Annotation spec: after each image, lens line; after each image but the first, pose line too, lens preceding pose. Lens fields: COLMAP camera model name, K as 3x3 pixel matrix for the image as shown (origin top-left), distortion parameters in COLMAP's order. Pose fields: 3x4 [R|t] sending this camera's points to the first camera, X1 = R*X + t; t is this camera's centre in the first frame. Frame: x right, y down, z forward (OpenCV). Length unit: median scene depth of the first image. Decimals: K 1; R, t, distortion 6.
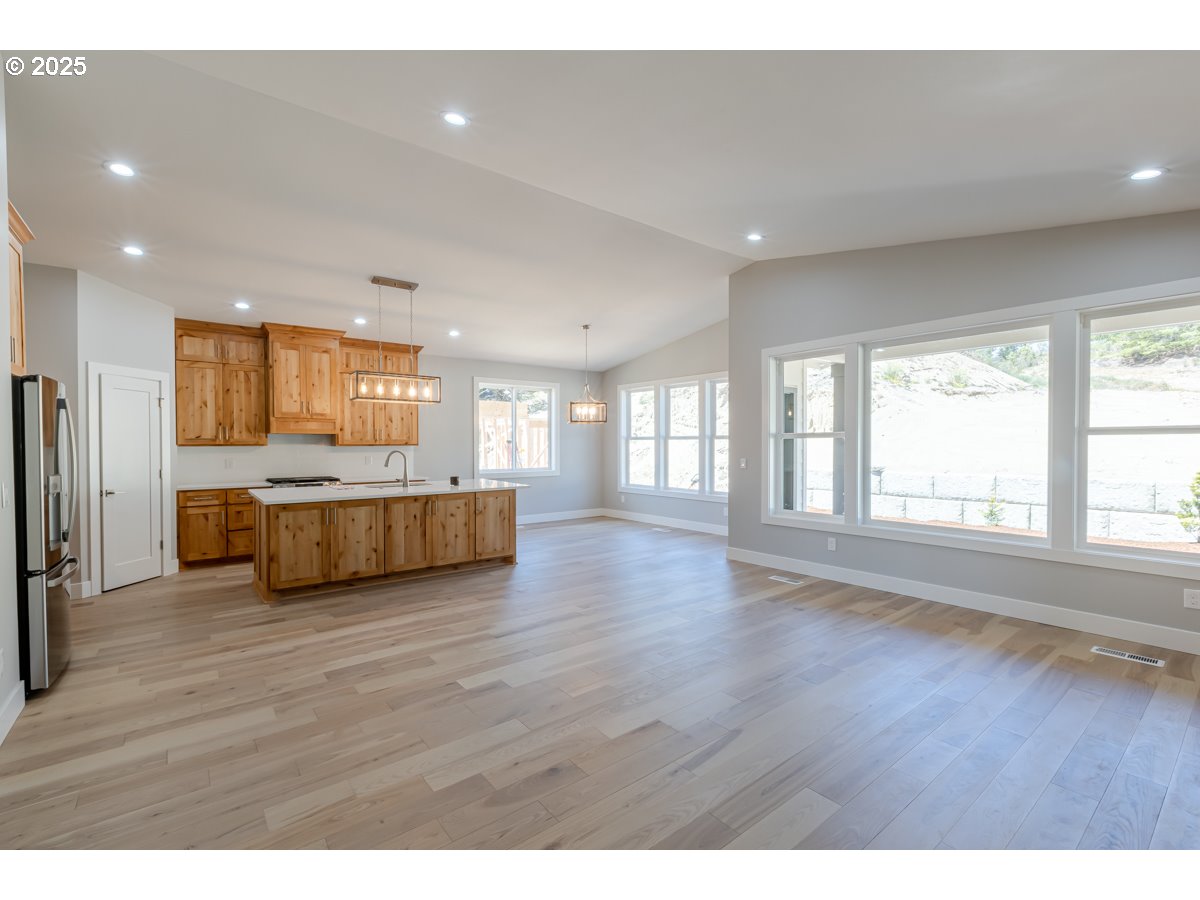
lens RADIAL K [[526.7, 0, 595.7], [0, 526.7, 448.9], [0, 0, 1]] dist [0.000773, -0.000086]
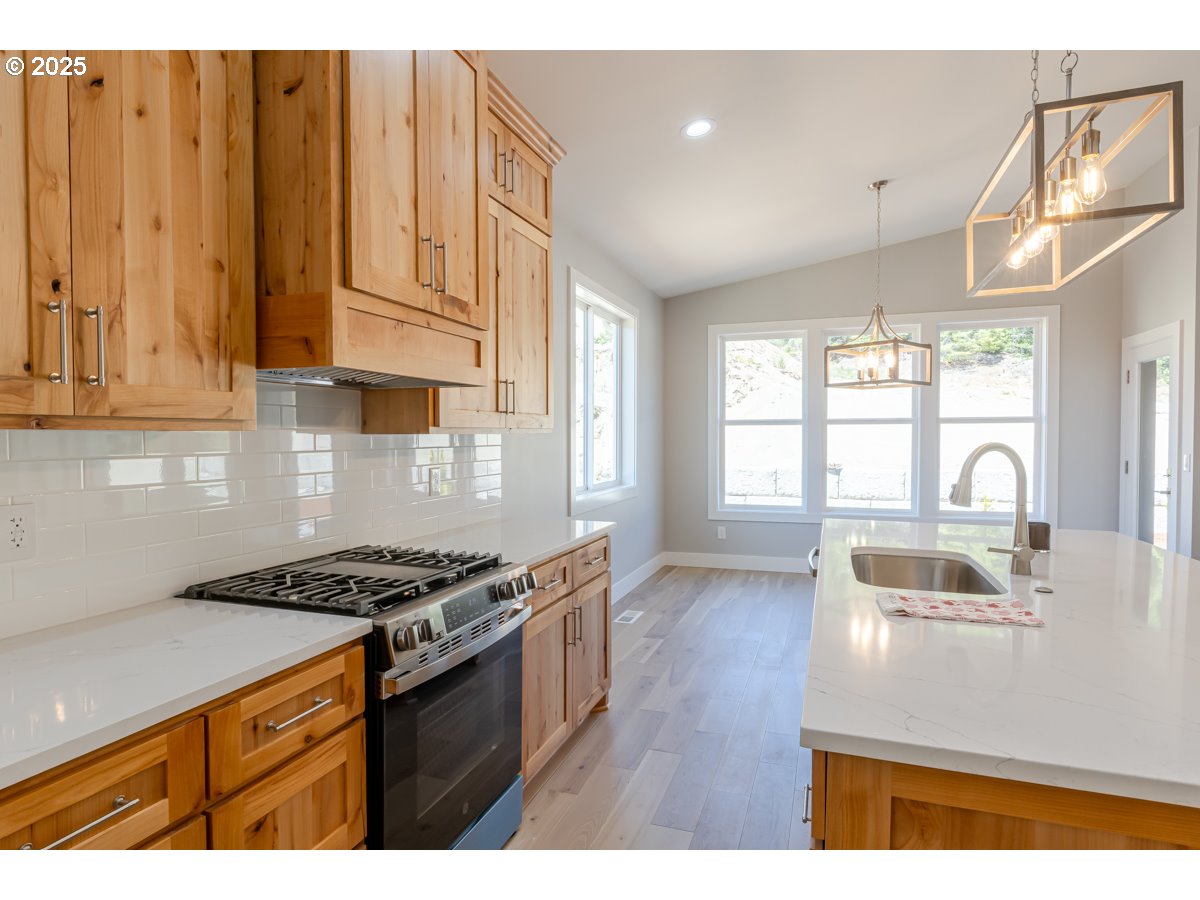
lens RADIAL K [[670.9, 0, 595.0], [0, 670.9, 453.8], [0, 0, 1]] dist [-0.023527, 0.000286]
pose [[0.852864, -0.014655, 0.521927, -0.682375], [0.006759, 0.999832, 0.017029, 0.000048], [-0.522089, -0.010996, 0.852820, 0.755993]]
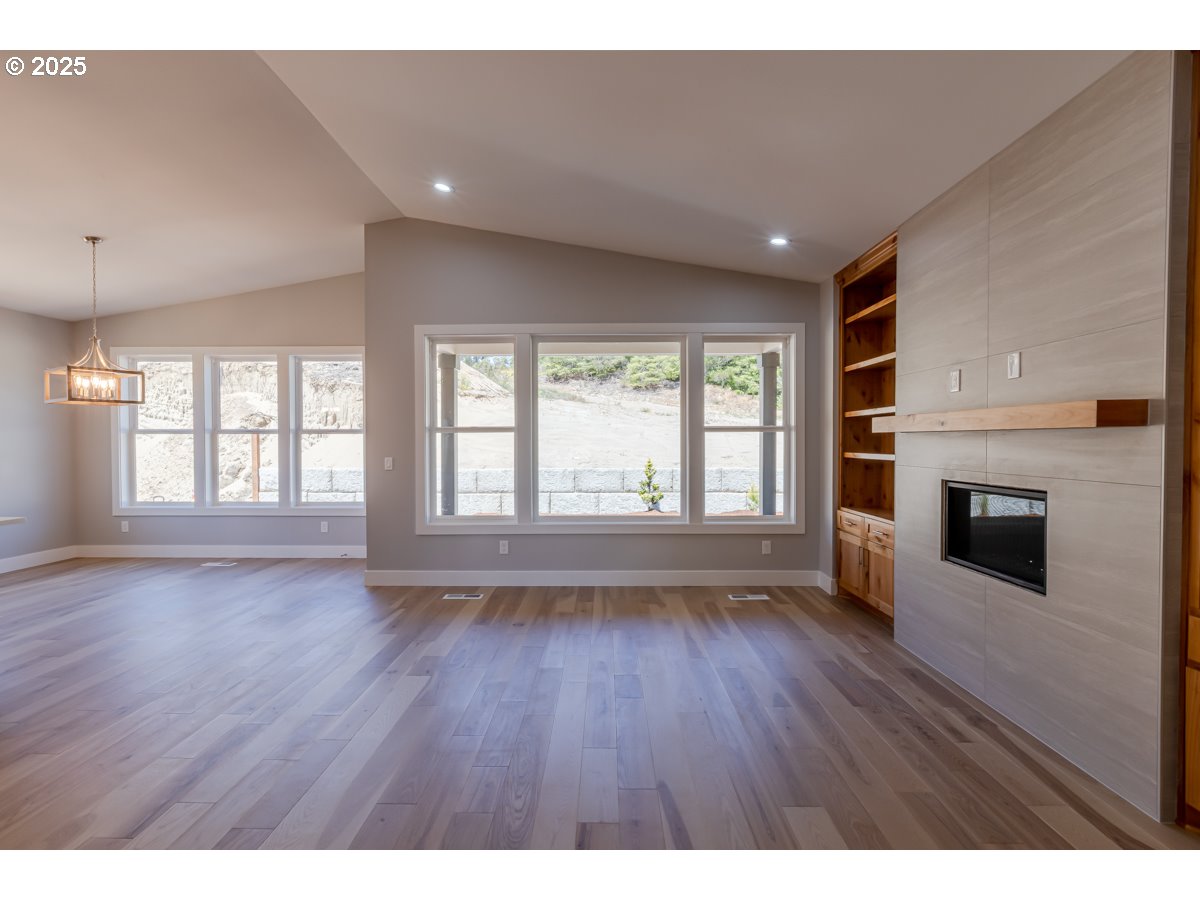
lens RADIAL K [[567.5, 0, 590.7], [0, 567.5, 447.2], [0, 0, 1]] dist [-0.000119, -0.001065]
pose [[0.634630, -0.006976, 0.772784, -0.191900], [0.007775, 0.999966, 0.002642, 0.002666], [-0.772777, 0.004332, 0.634663, 0.209386]]
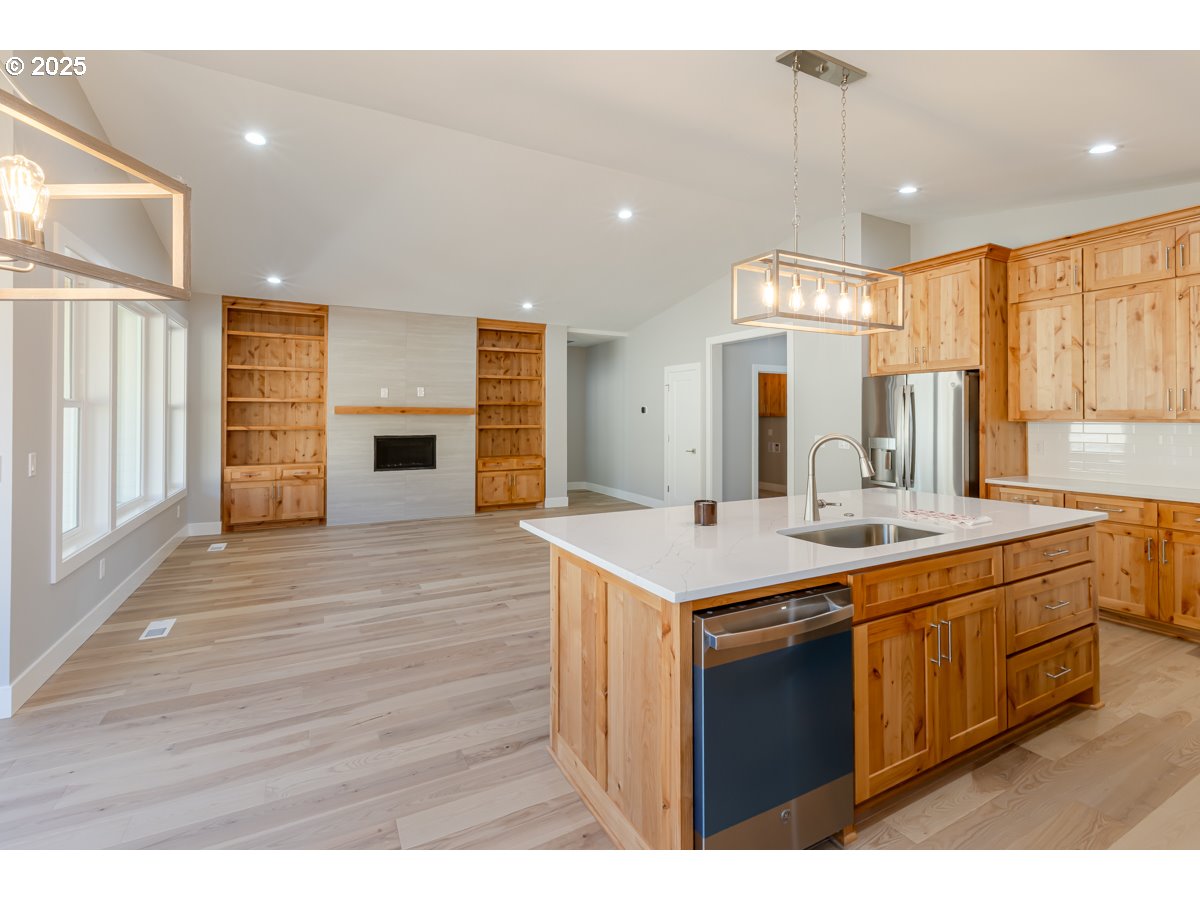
lens RADIAL K [[567.5, 0, 597.0], [0, 567.5, 413.2], [0, 0, 1]] dist [-0.000119, -0.001065]
pose [[-0.983744, 0.001089, 0.179573, -0.245770], [0.001708, 0.999993, 0.003294, -0.013124], [-0.179568, 0.003547, -0.983739, 1.356328]]
